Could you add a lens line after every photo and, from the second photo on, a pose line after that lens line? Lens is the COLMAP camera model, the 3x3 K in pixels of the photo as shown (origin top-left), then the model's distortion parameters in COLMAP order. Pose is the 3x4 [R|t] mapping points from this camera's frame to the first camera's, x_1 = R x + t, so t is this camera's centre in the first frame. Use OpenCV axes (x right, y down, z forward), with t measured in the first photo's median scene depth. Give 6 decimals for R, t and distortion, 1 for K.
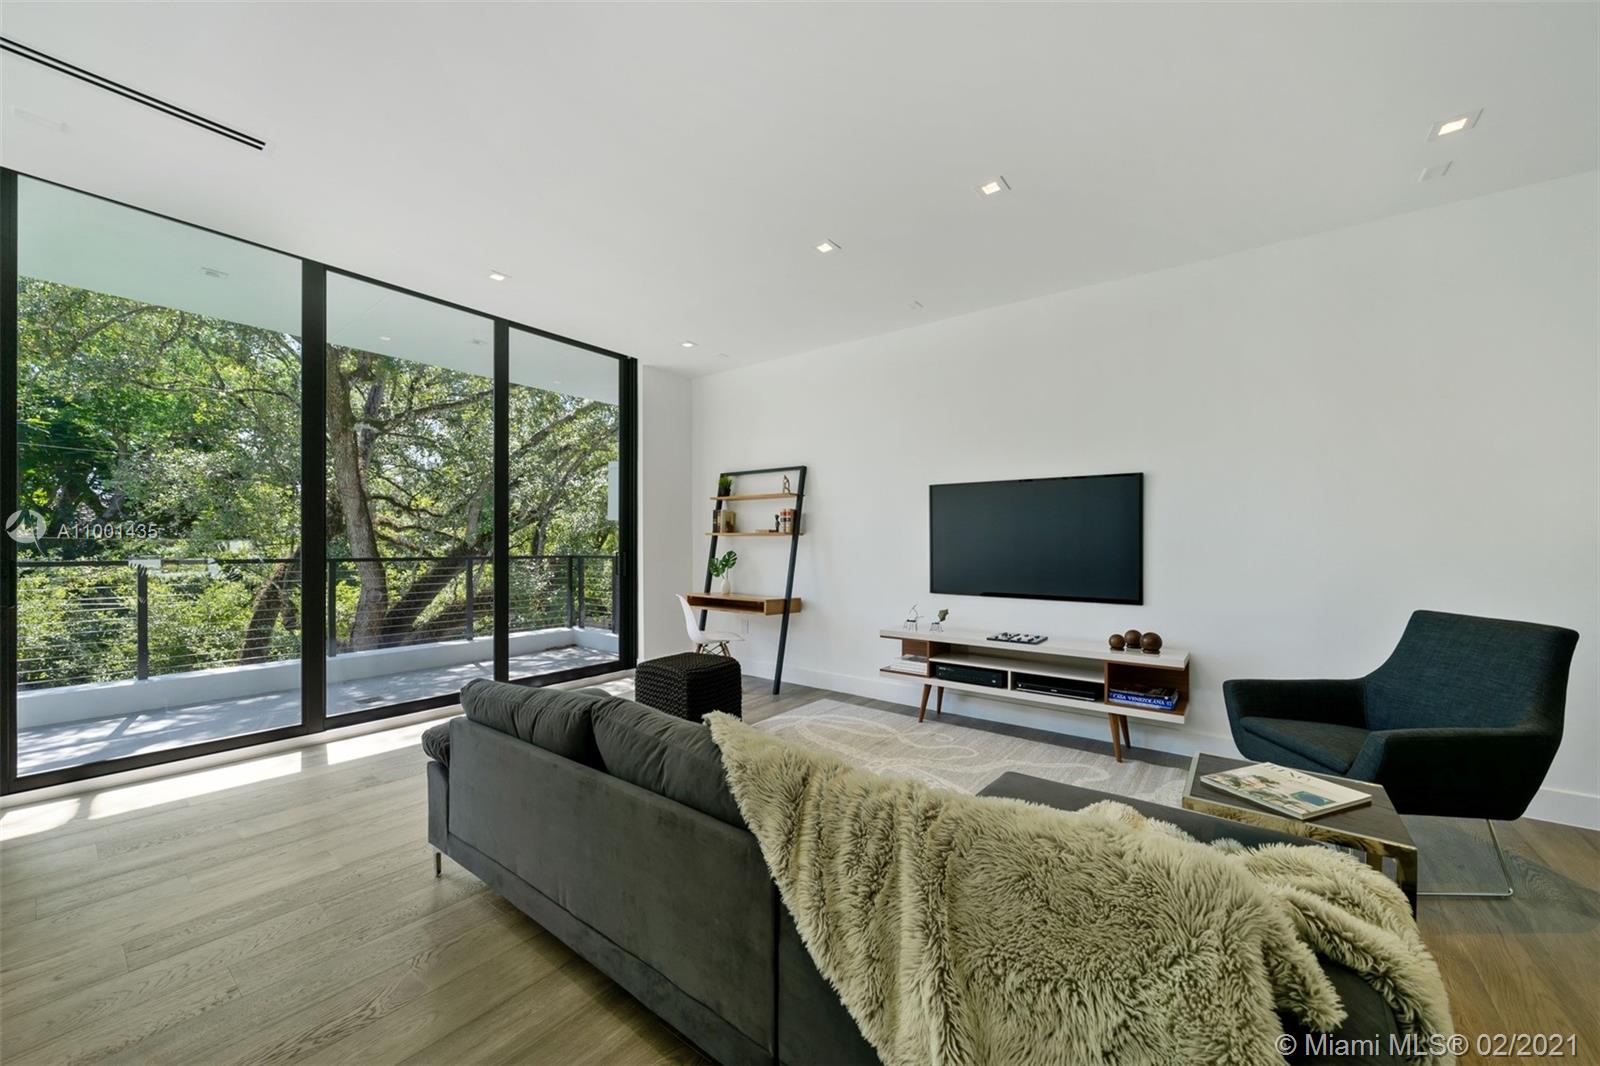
lens RADIAL K [[599.4, 0, 792.3], [0, 599.4, 538.8], [0, 0, 1]] dist [-0.000410, 0.000144]
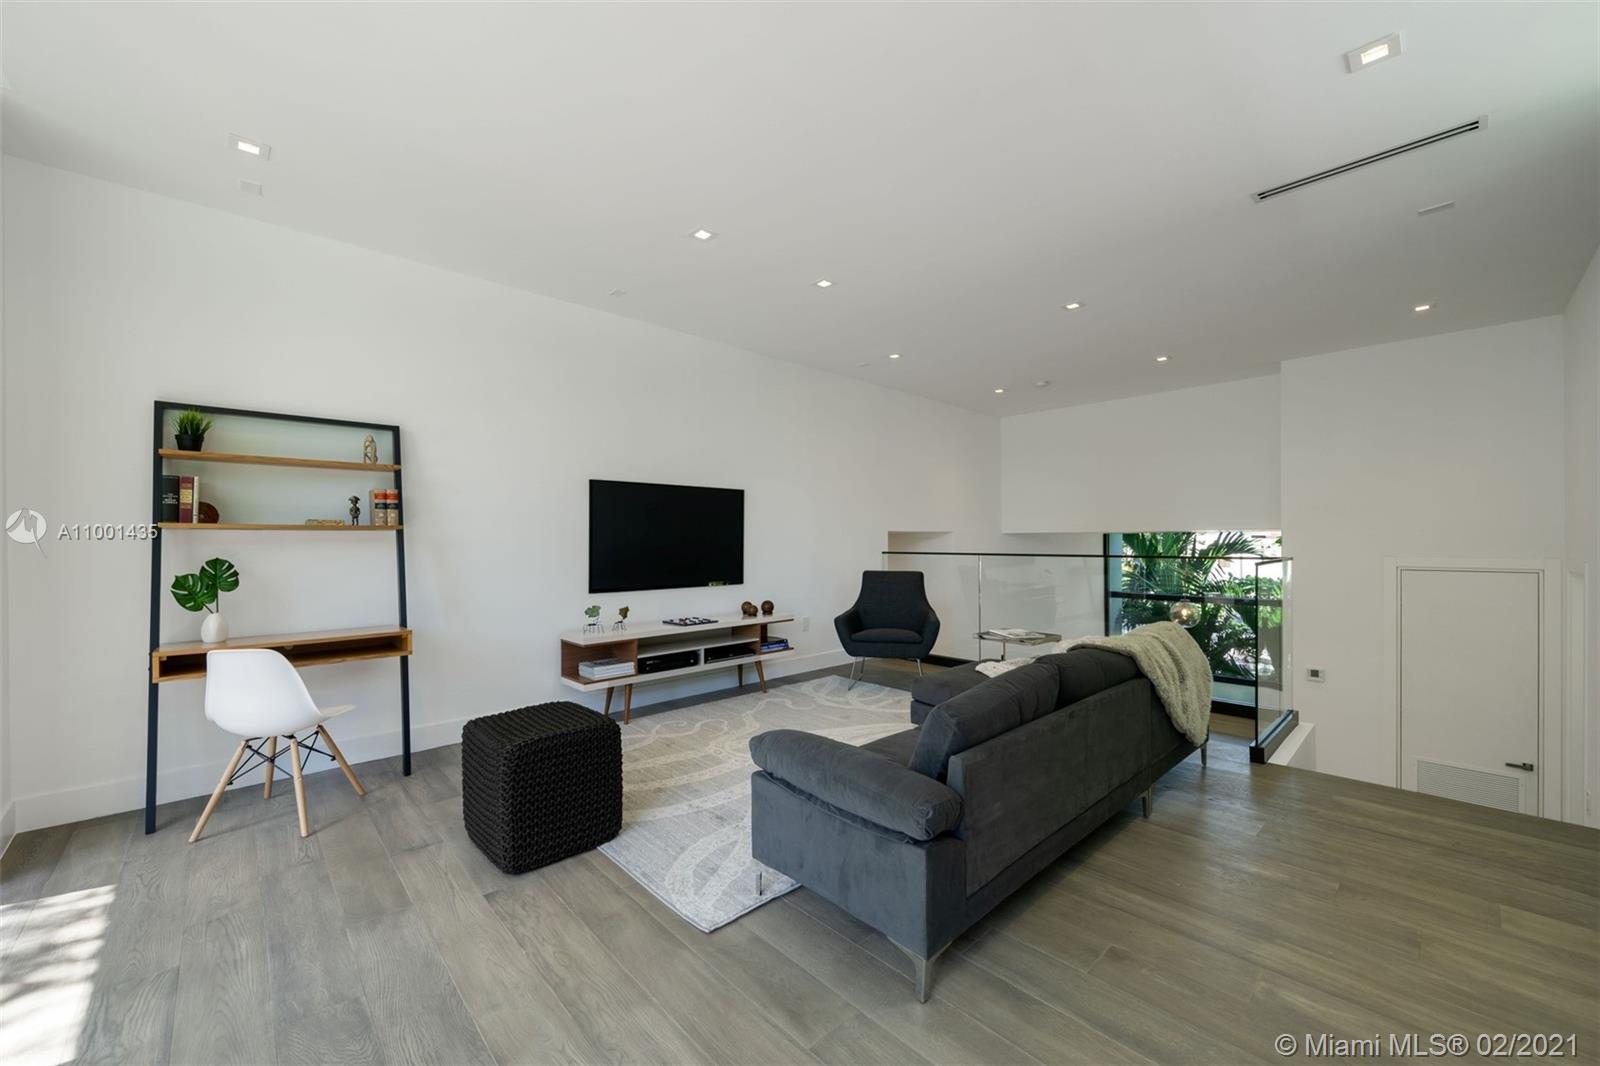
lens RADIAL K [[625.4, 0, 800.0], [0, 625.4, 533.0], [0, 0, 1]] dist [-0.002073, -0.000202]
pose [[0.160012, 0.009317, 0.987071, -0.739423], [0.001147, 0.999953, -0.009625, 0.004835], [-0.987114, 0.002673, 0.159994, 0.552798]]
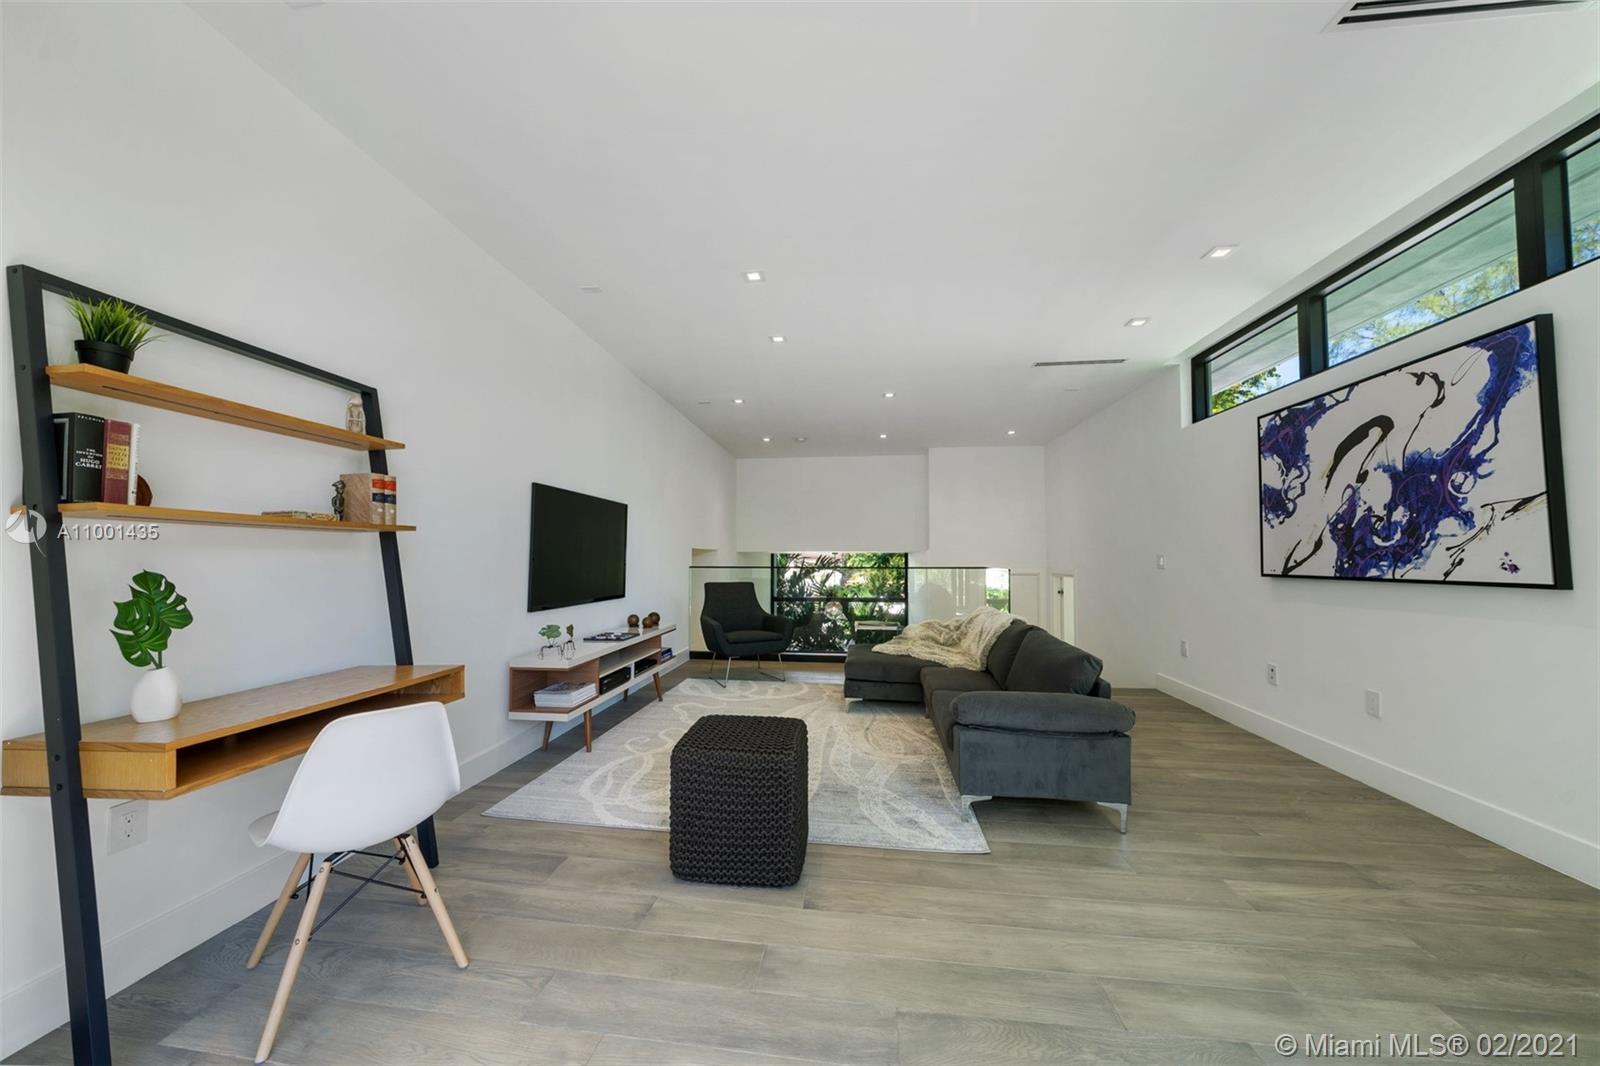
lens RADIAL K [[552.3, 0, 800.0], [0, 552.3, 533.0], [0, 0, 1]] dist [-0.005537, -0.000067]
pose [[-0.513676, 0.036988, 0.857187, -0.660005], [-0.006038, 0.998890, -0.046721, 0.015658], [-0.857963, -0.029175, -0.512882, 1.151108]]
